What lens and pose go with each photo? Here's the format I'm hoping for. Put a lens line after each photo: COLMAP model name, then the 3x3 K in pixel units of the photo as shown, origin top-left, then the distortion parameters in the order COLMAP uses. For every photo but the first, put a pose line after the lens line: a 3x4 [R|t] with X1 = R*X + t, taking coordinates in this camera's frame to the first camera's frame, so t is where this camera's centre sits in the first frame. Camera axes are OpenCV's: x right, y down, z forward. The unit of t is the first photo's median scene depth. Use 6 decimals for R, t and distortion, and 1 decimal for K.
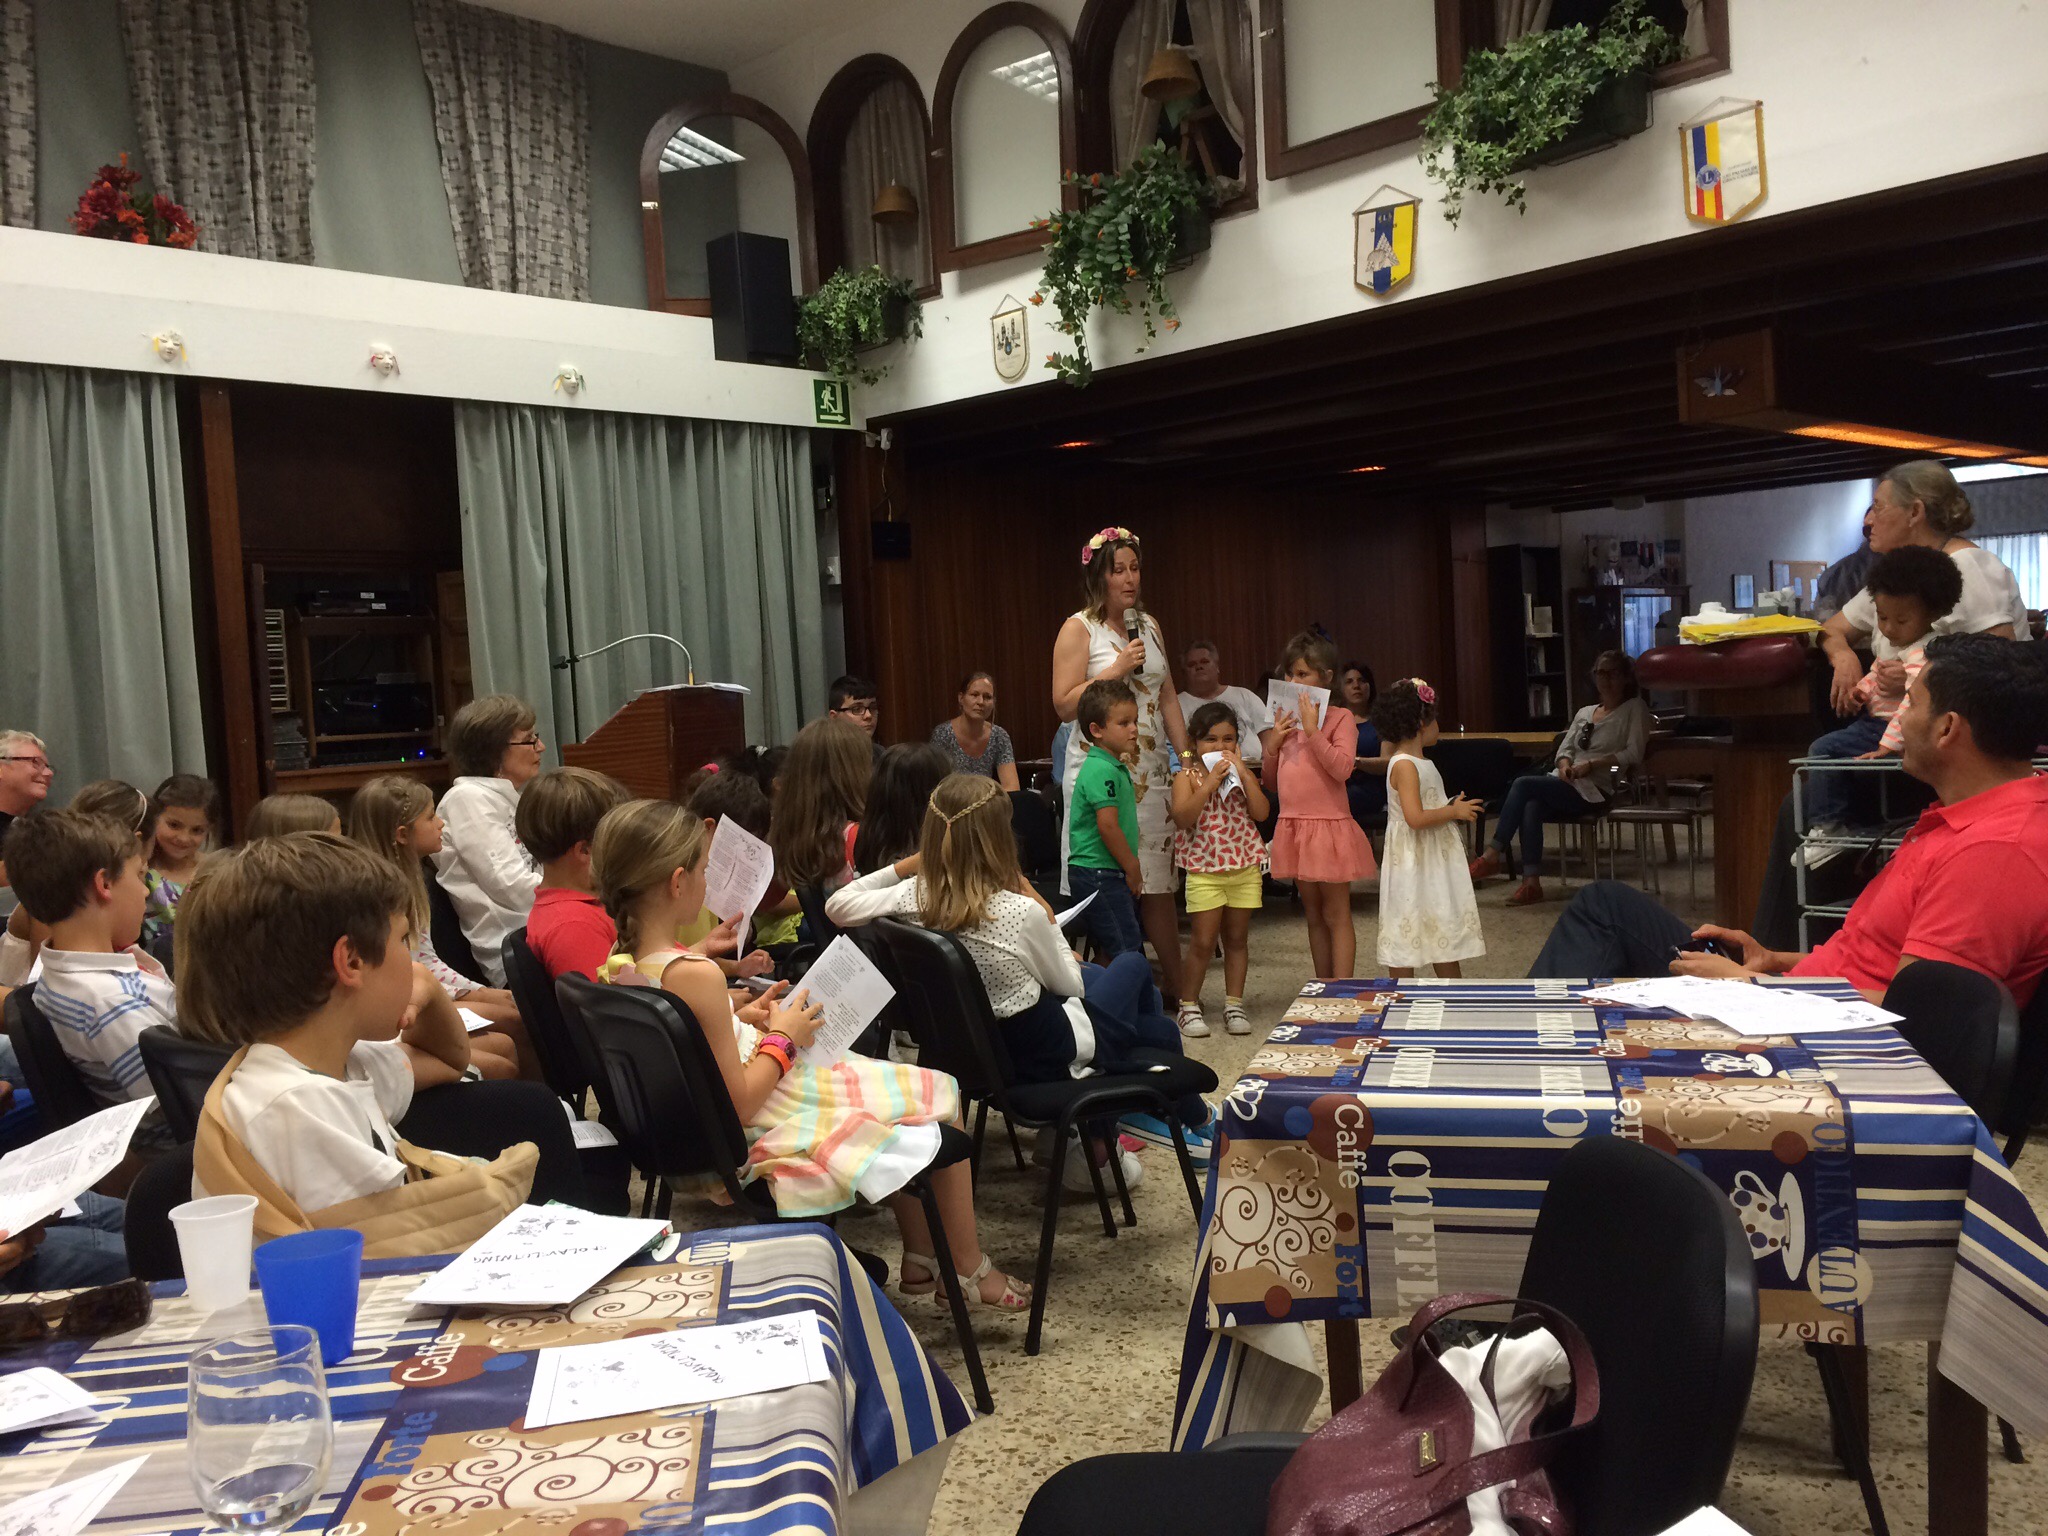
lens RADIAL K [[1721.2, 0, 1024.0], [0, 1721.2, 768.0], [0, 0, 1]] dist [0.073233, -0.100760]
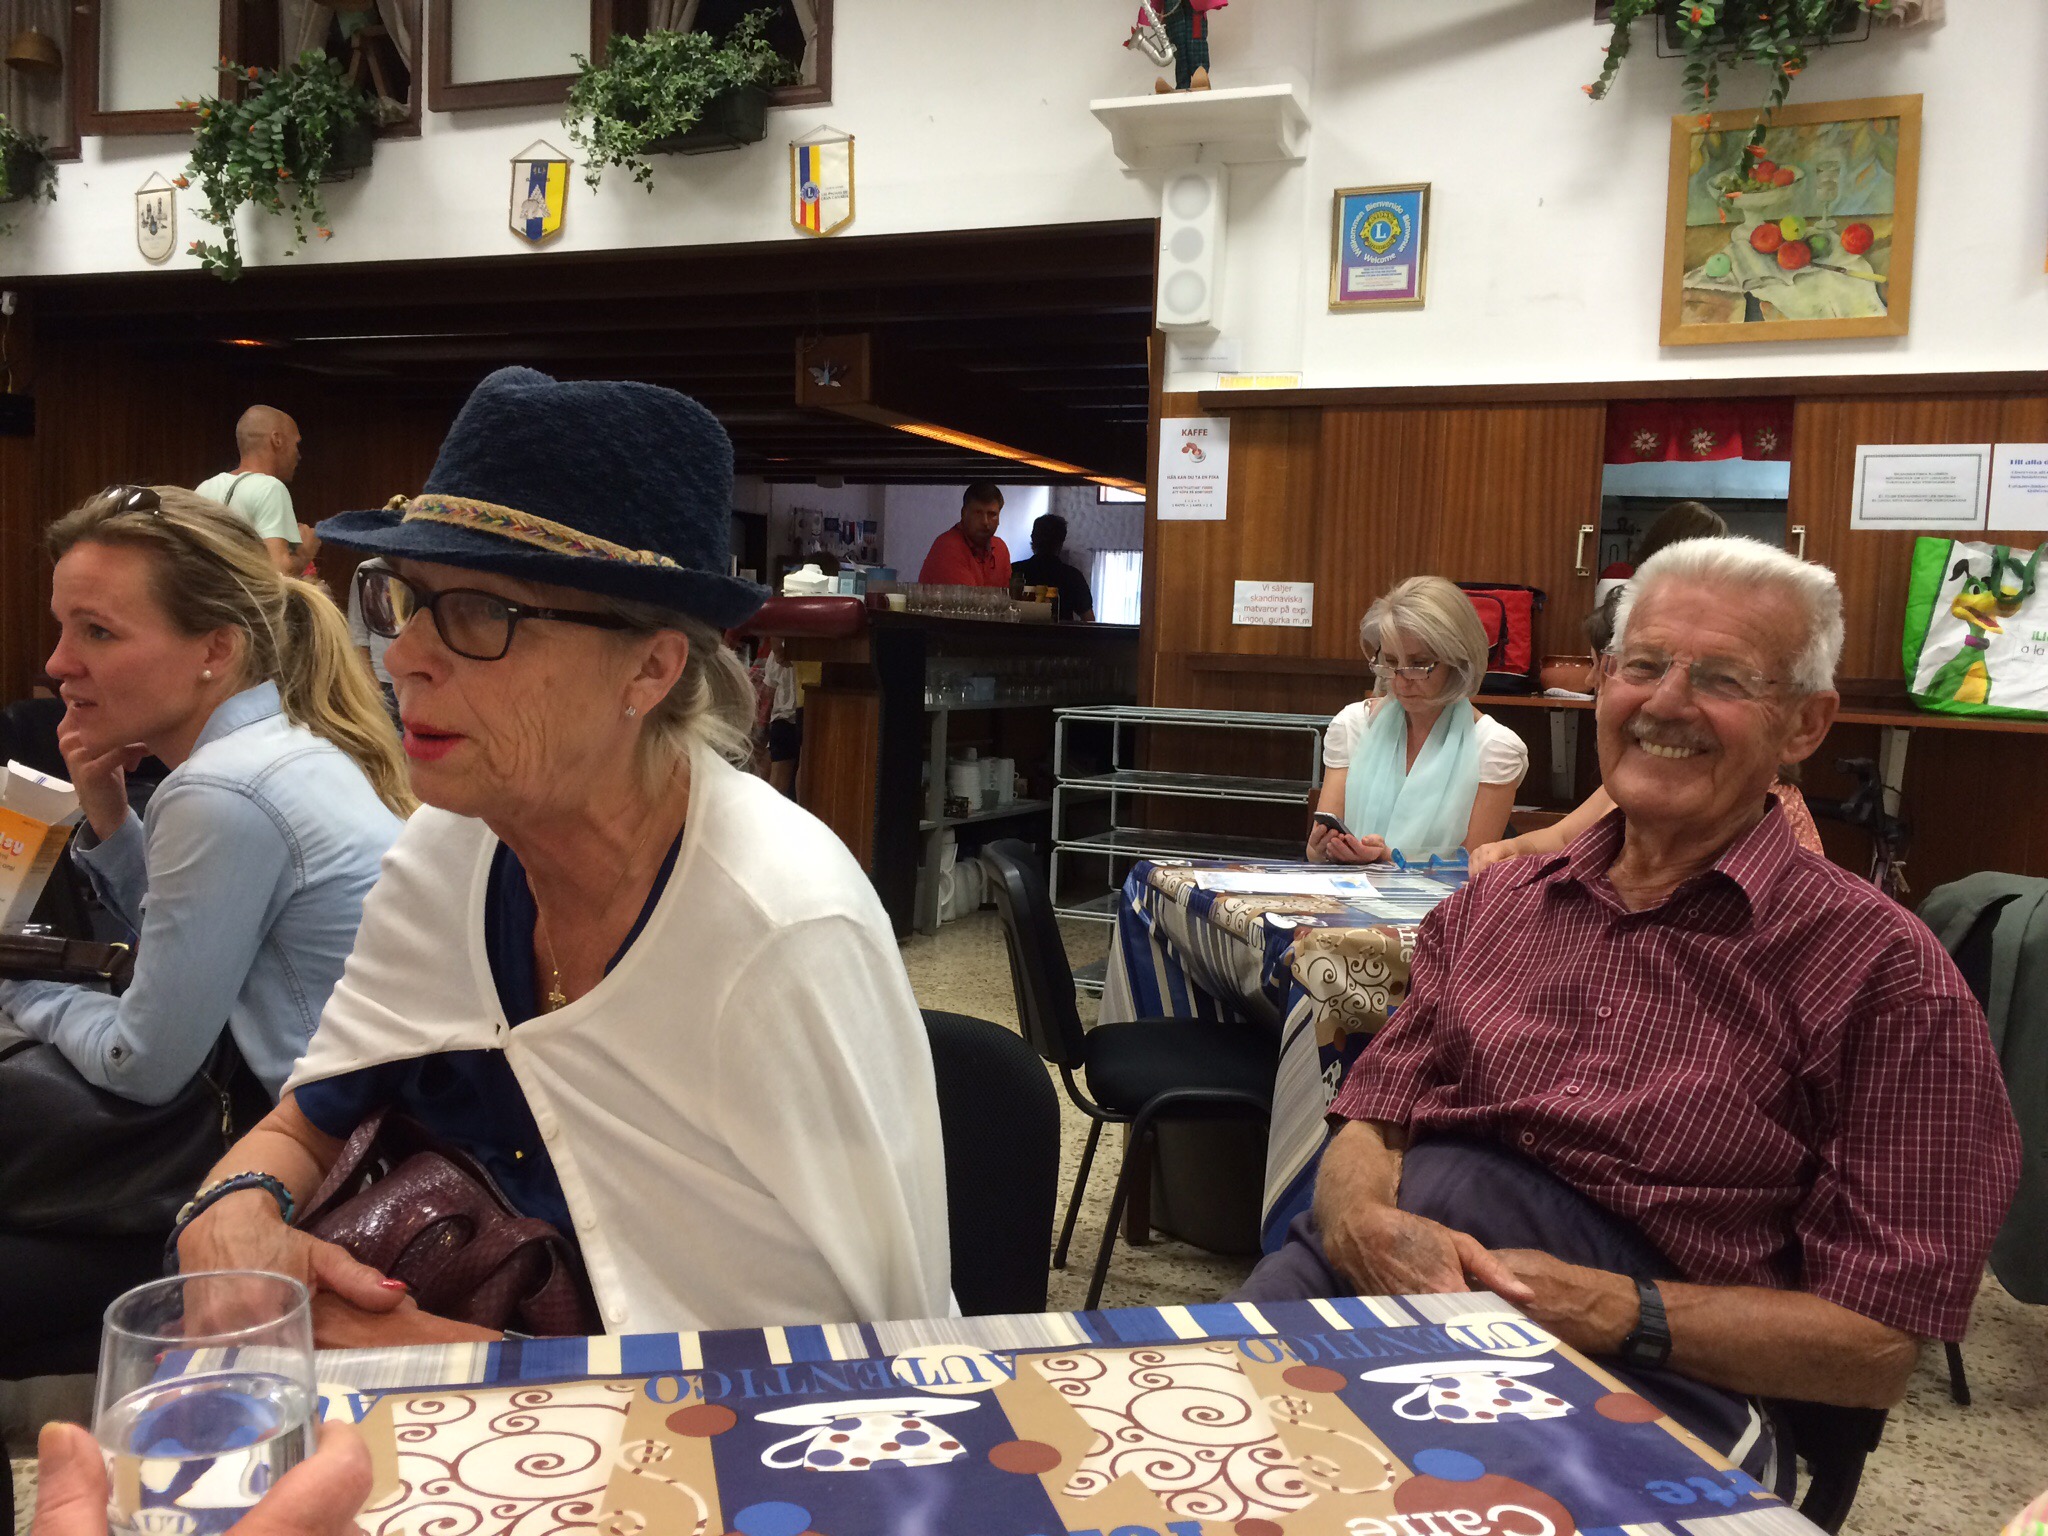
lens RADIAL K [[1721.2, 0, 1024.0], [0, 1721.2, 768.0], [0, 0, 1]] dist [0.073233, -0.100760]
pose [[0.910119, 0.051601, 0.411122, 0.054968], [-0.061330, 0.998062, 0.010499, 0.017433], [-0.409784, -0.034769, 0.911520, -0.097757]]
